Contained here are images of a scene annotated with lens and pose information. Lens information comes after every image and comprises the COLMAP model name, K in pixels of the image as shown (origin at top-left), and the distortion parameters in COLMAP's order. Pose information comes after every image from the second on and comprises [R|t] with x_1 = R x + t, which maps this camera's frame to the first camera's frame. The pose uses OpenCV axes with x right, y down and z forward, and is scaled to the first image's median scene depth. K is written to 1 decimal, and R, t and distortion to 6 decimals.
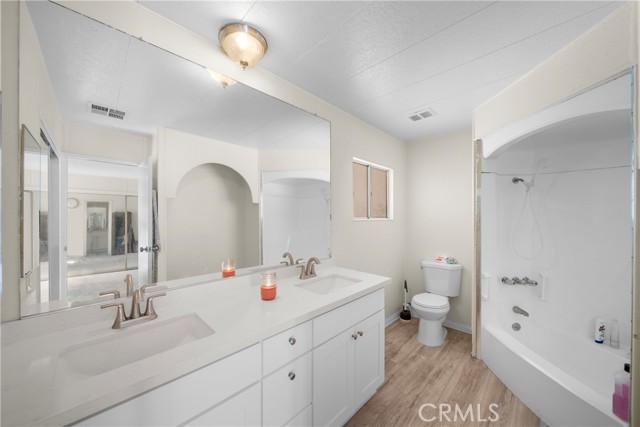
lens RADIAL K [[225.4, 0, 319.6], [0, 225.4, 213.0], [0, 0, 1]] dist [-0.001648, -0.000280]
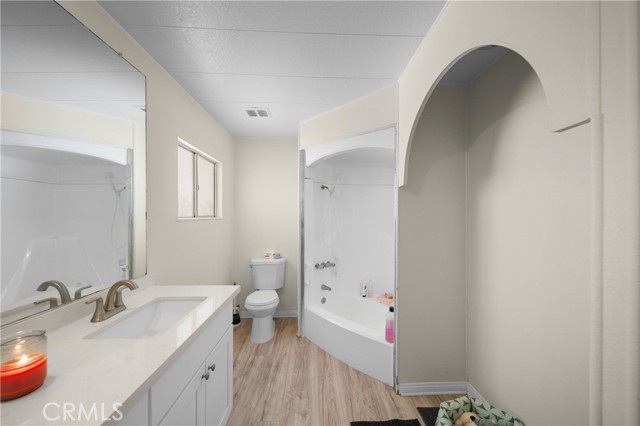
lens RADIAL K [[224.0, 0, 321.9], [0, 224.0, 213.6], [0, 0, 1]] dist [-0.000300, -0.000127]
pose [[0.685427, 0.008036, 0.728097, -0.072881], [-0.015240, 0.999878, 0.003311, 0.001052], [-0.727982, -0.013366, 0.685466, 0.126656]]
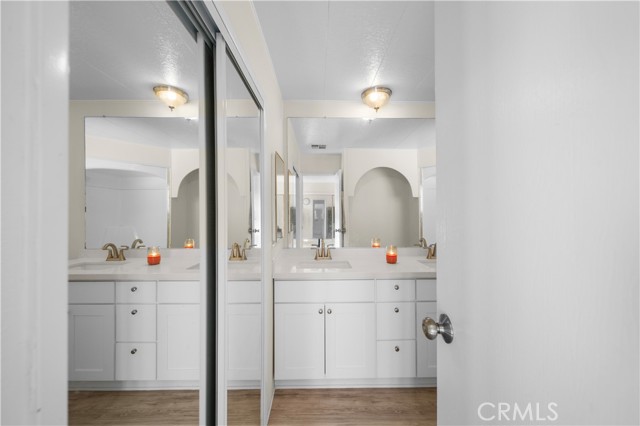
lens RADIAL K [[225.4, 0, 319.6], [0, 225.4, 212.5], [0, 0, 1]] dist [-0.001648, -0.000280]
pose [[0.714246, 0.013153, -0.699771, 0.249375], [0.001733, 0.999787, 0.020561, 0.008502], [0.699892, -0.015899, 0.714071, -0.203319]]
